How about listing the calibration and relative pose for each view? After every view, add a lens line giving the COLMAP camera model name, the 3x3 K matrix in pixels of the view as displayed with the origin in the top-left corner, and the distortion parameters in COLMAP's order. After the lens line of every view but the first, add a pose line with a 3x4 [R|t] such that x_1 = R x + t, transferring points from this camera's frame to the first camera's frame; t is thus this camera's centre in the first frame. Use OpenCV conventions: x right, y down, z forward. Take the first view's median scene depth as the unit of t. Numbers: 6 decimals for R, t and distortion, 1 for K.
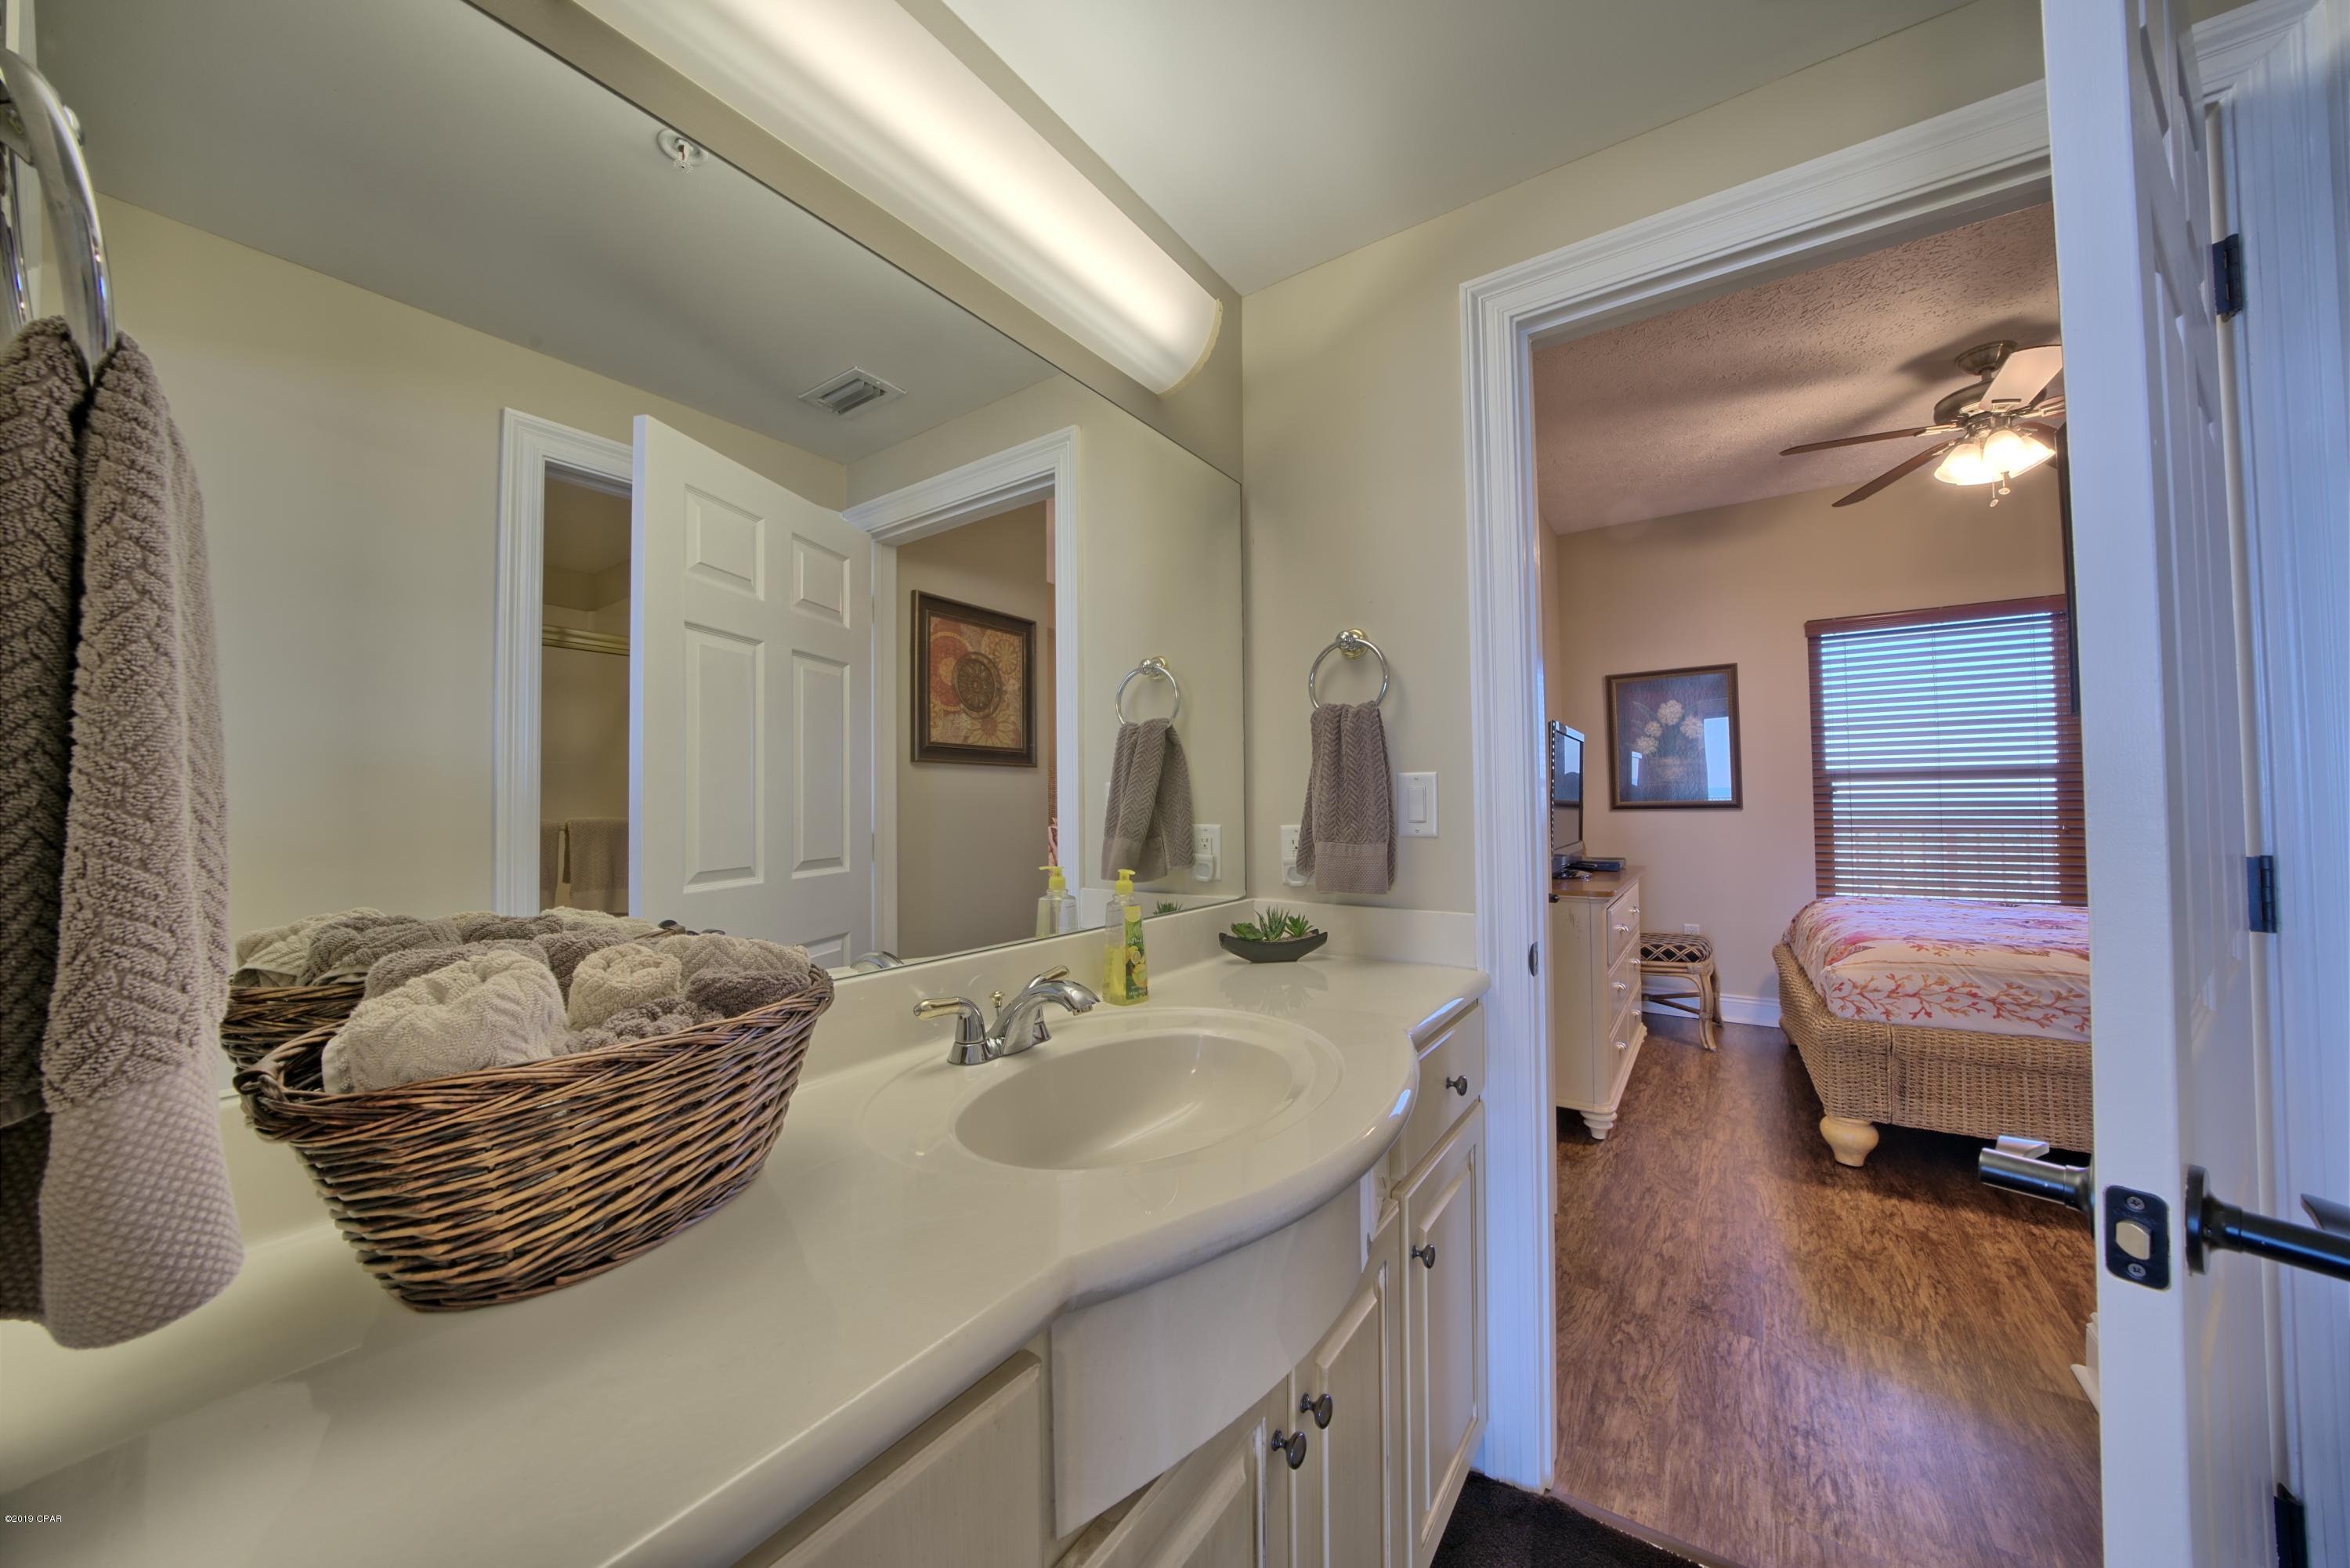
lens RADIAL K [[813.0, 0, 1172.1], [0, 813.0, 781.3], [0, 0, 1]] dist [-0.018267, 0.000905]
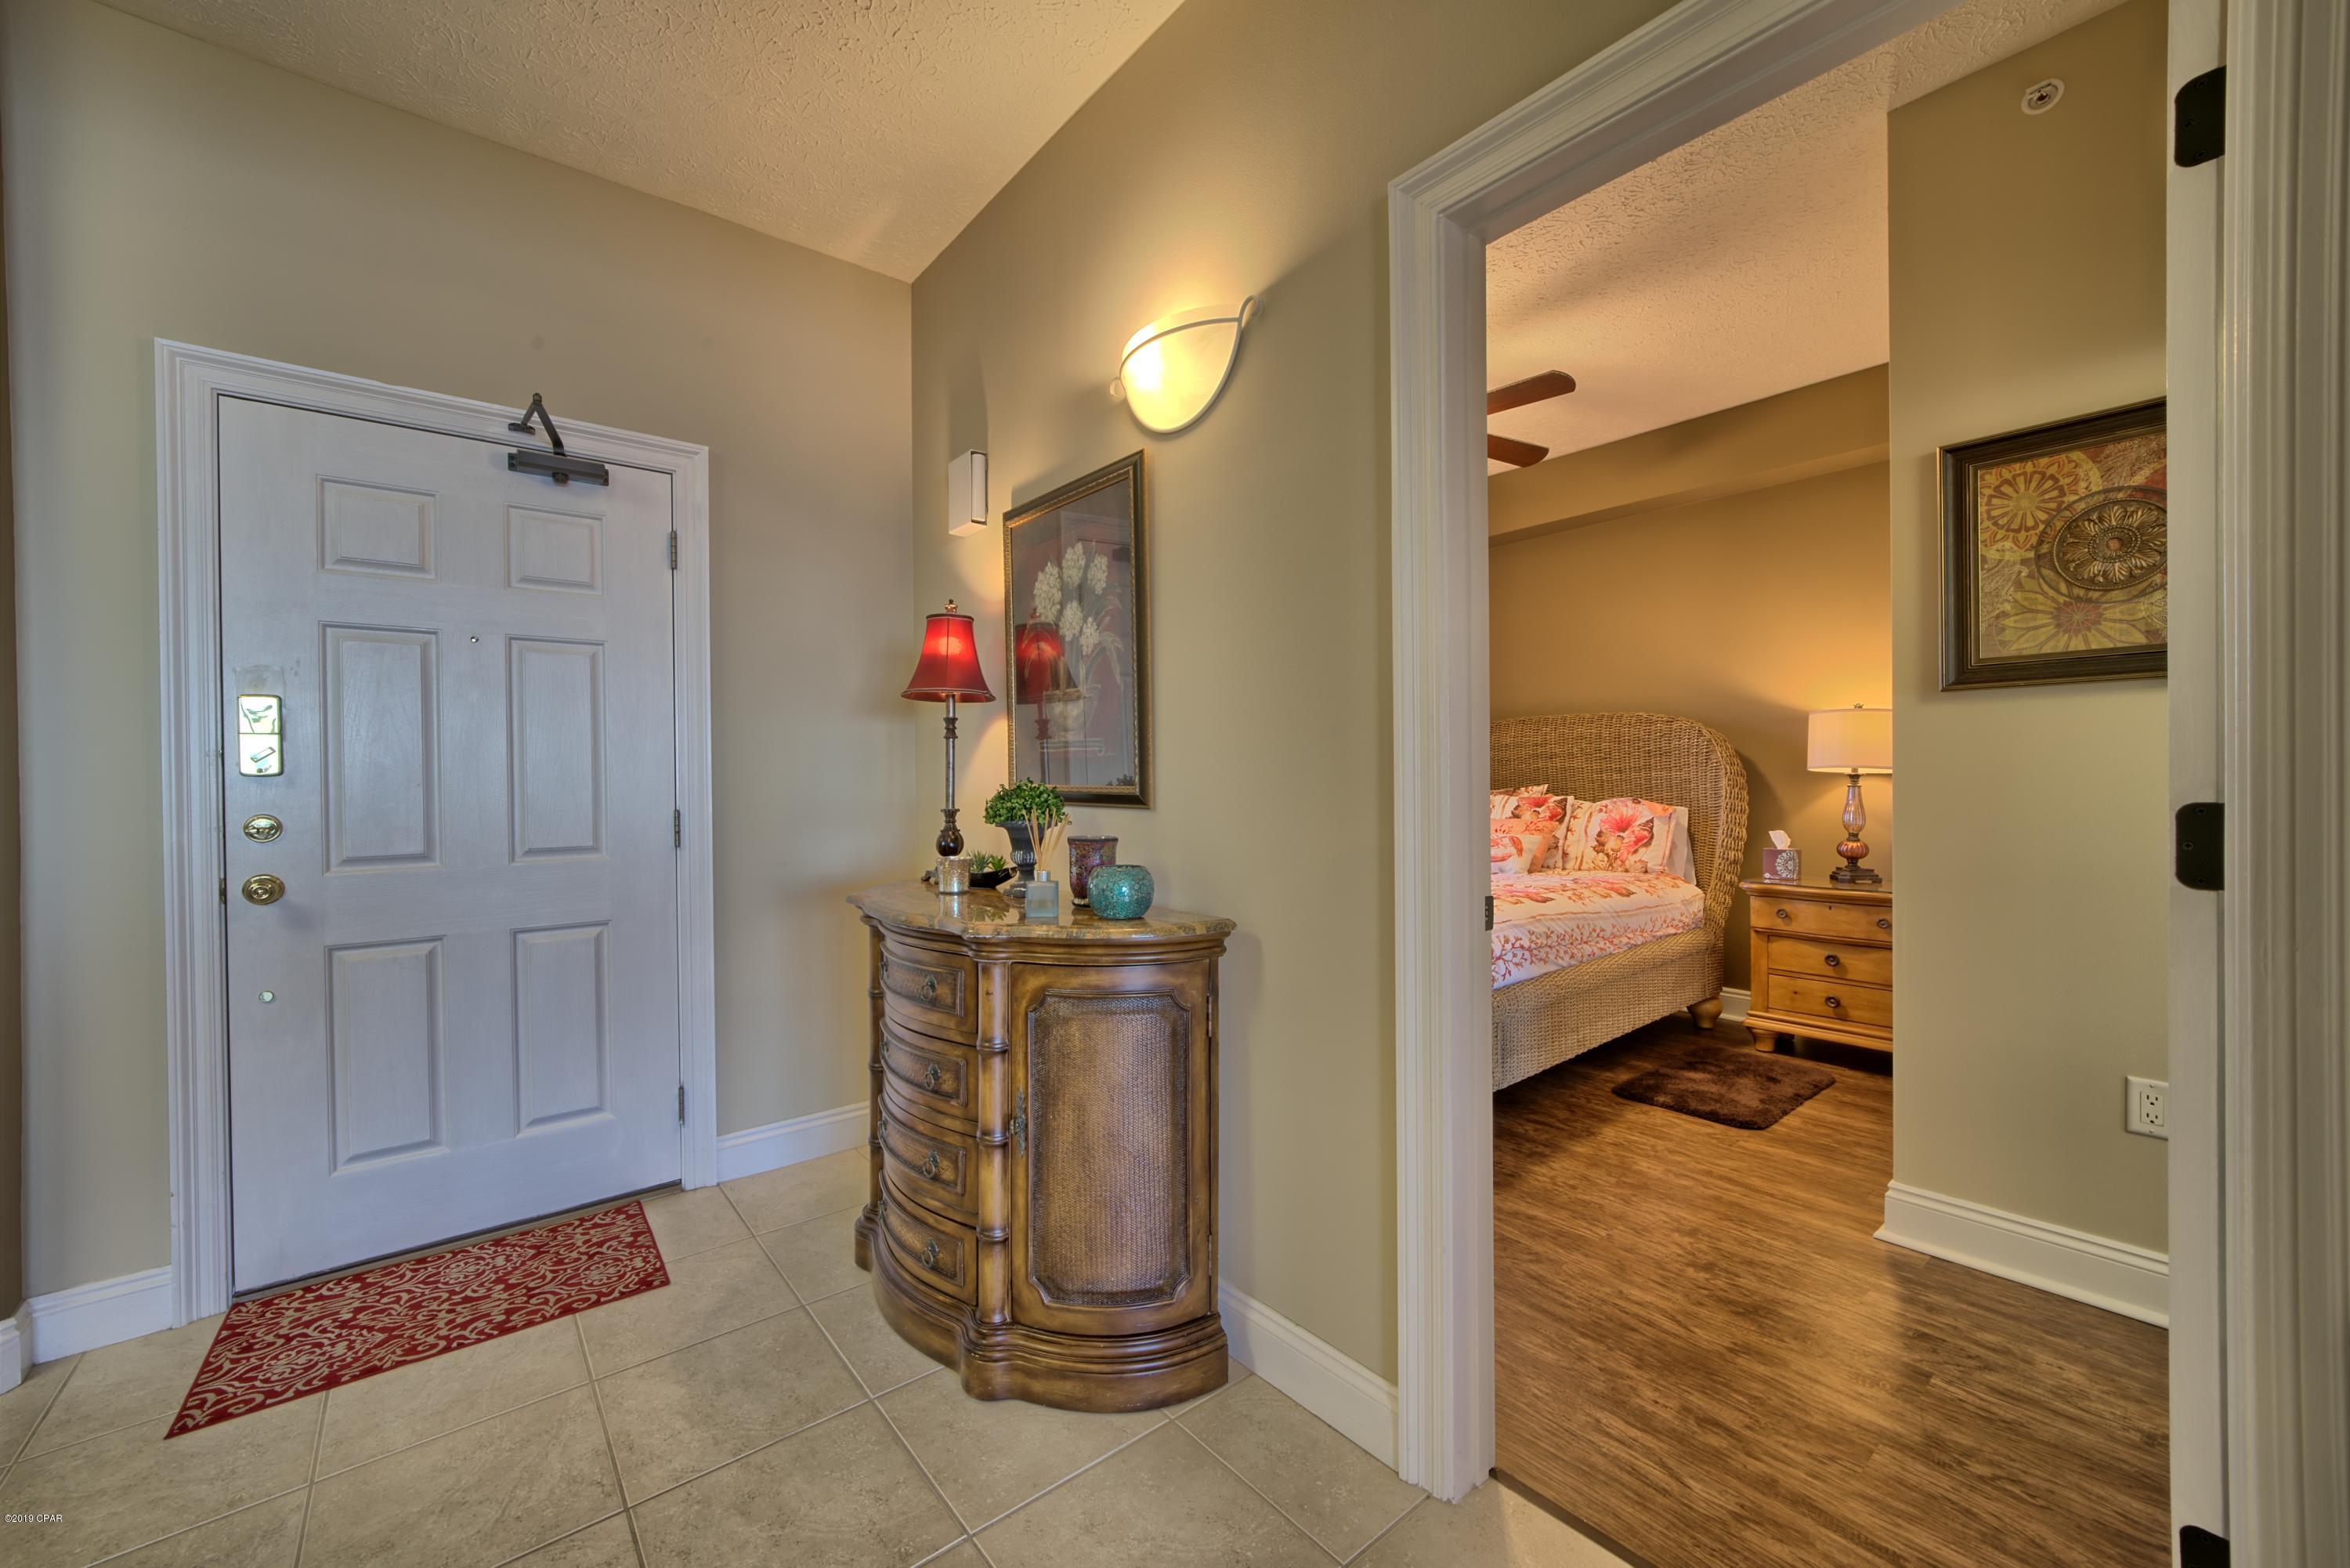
lens RADIAL K [[913.1, 0, 1170.2], [0, 913.1, 782.5], [0, 0, 1]] dist [-0.007853, 0.002252]
pose [[0.279906, 0.003555, 0.960021, -0.278991], [-0.022082, 0.999752, 0.002736, 0.042842], [-0.959773, -0.021965, 0.279915, 0.953576]]
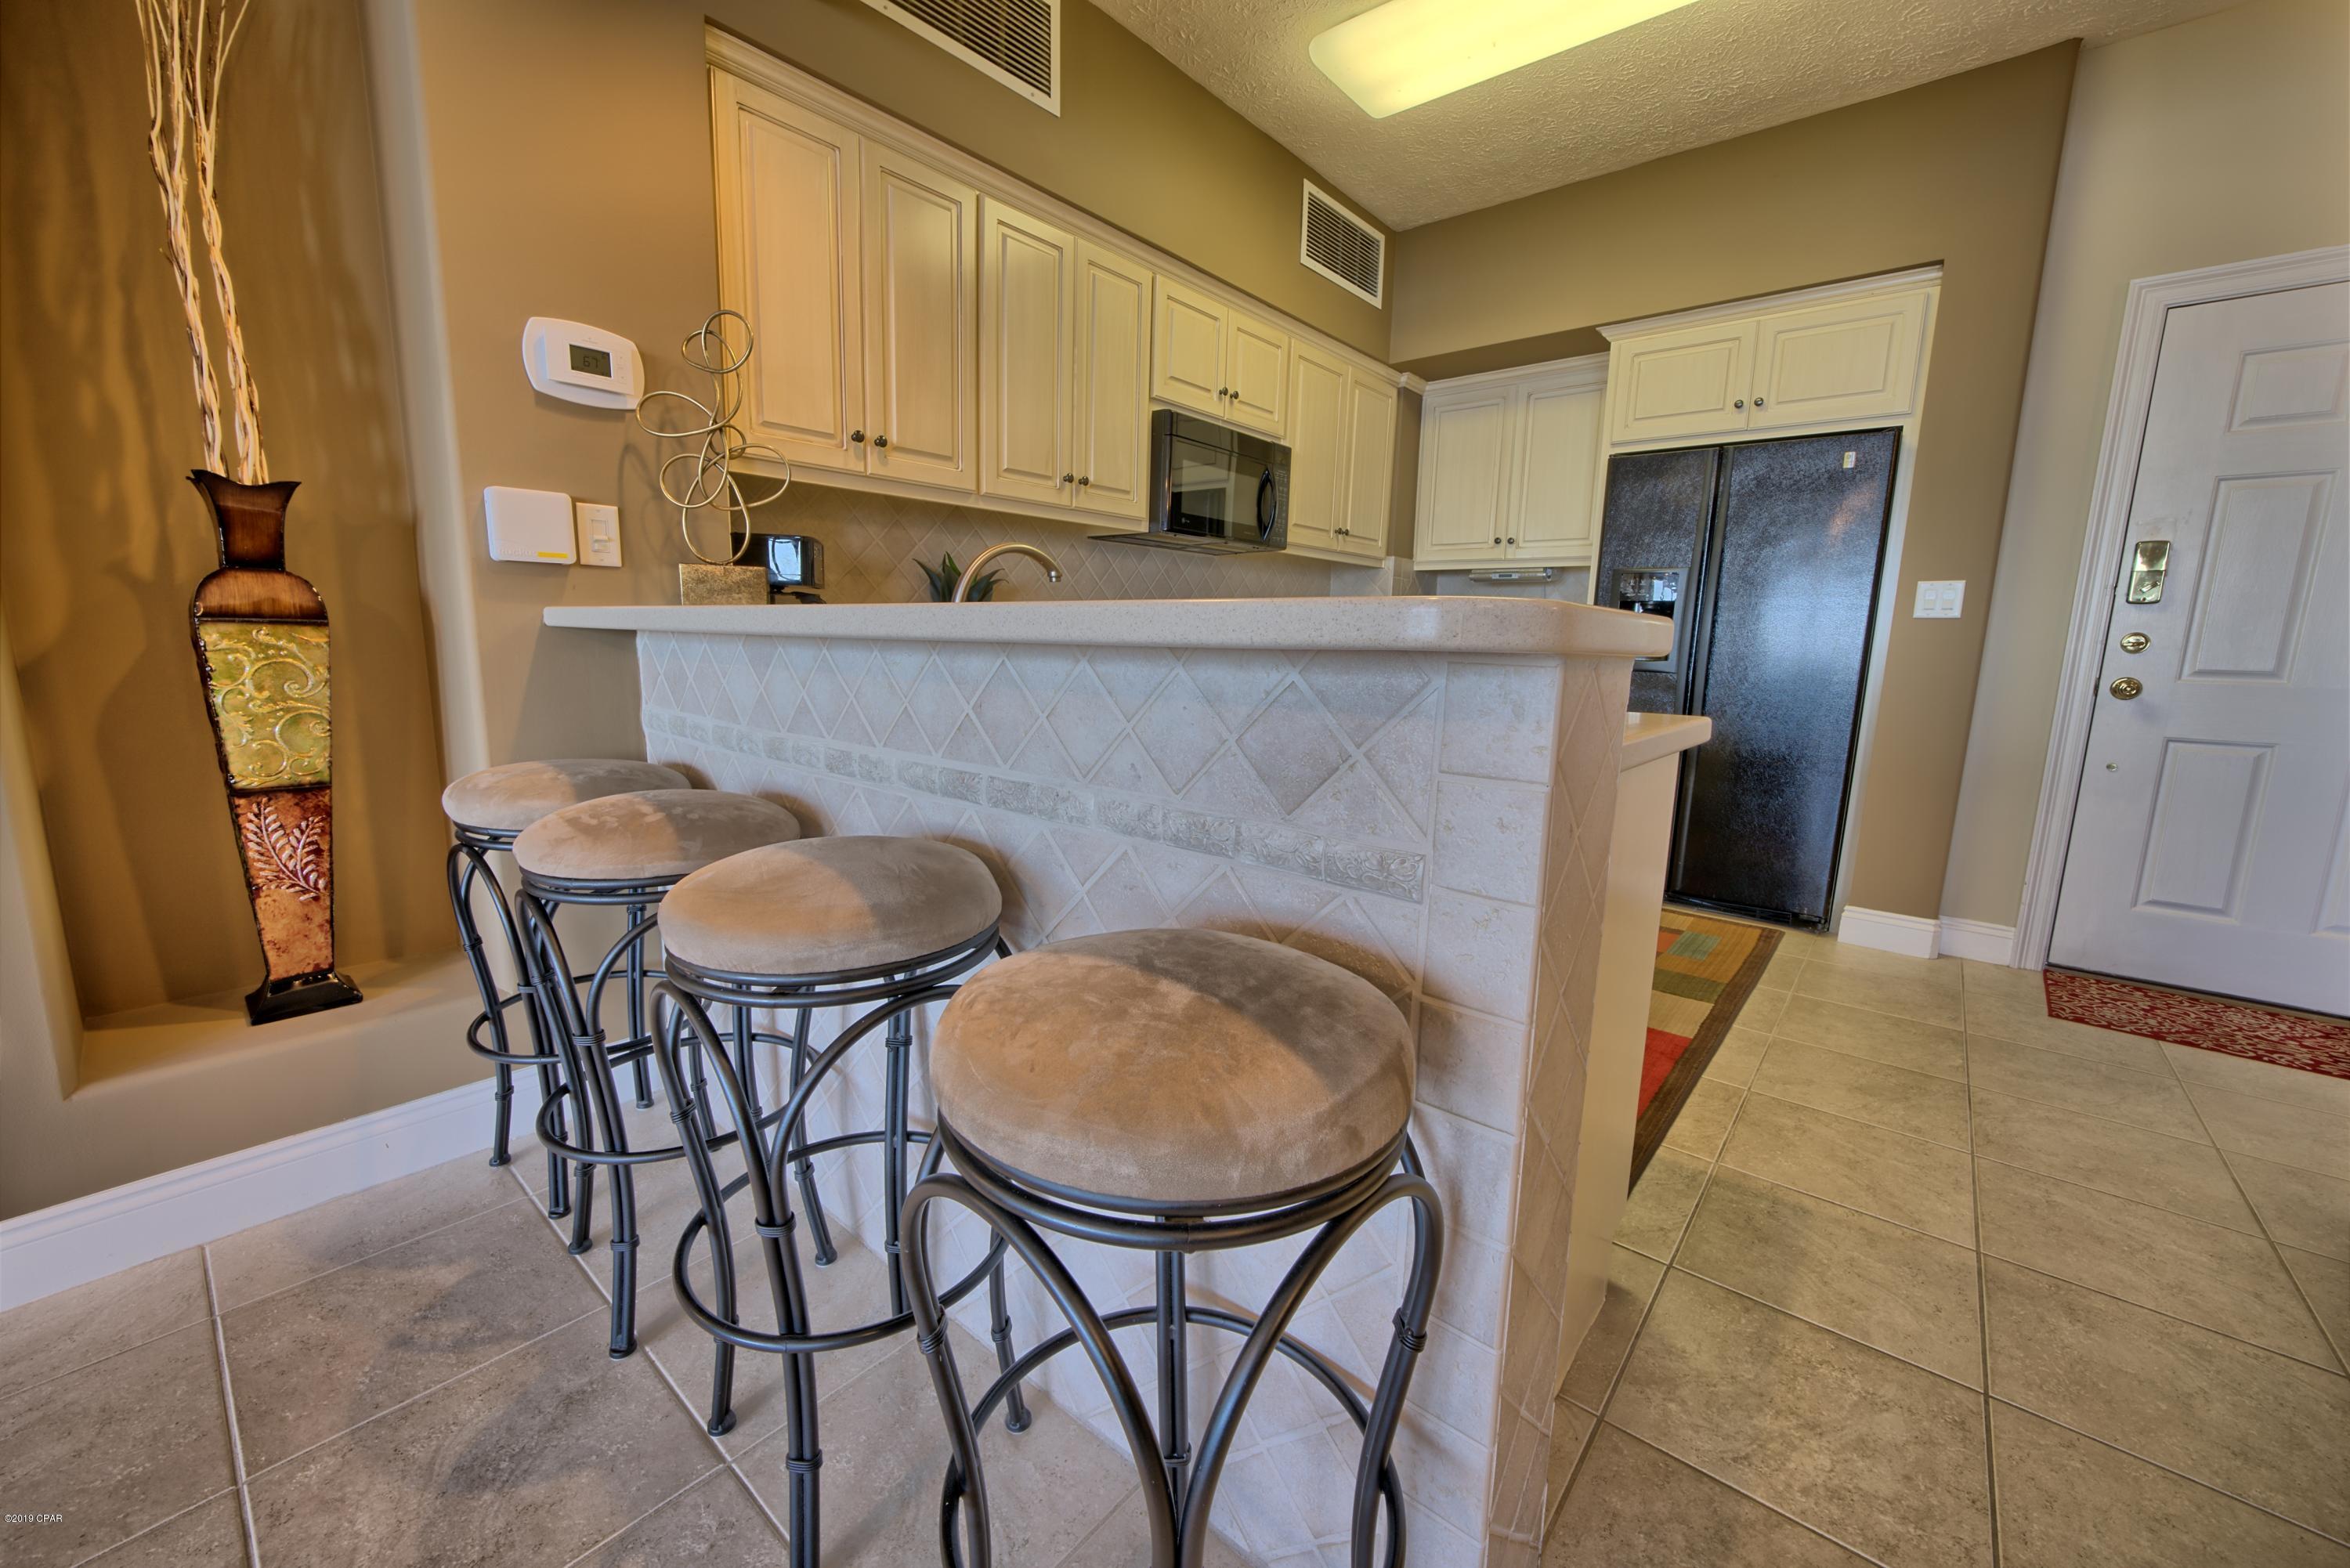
lens RADIAL K [[904.4, 0, 1171.1], [0, 904.4, 779.9], [0, 0, 1]] dist [-0.007016, 0.001587]
pose [[0.994649, 0.050038, -0.090385, -0.716595], [-0.032258, 0.981559, 0.188419, 0.093000], [0.098146, -0.184495, 0.977921, 0.778719]]
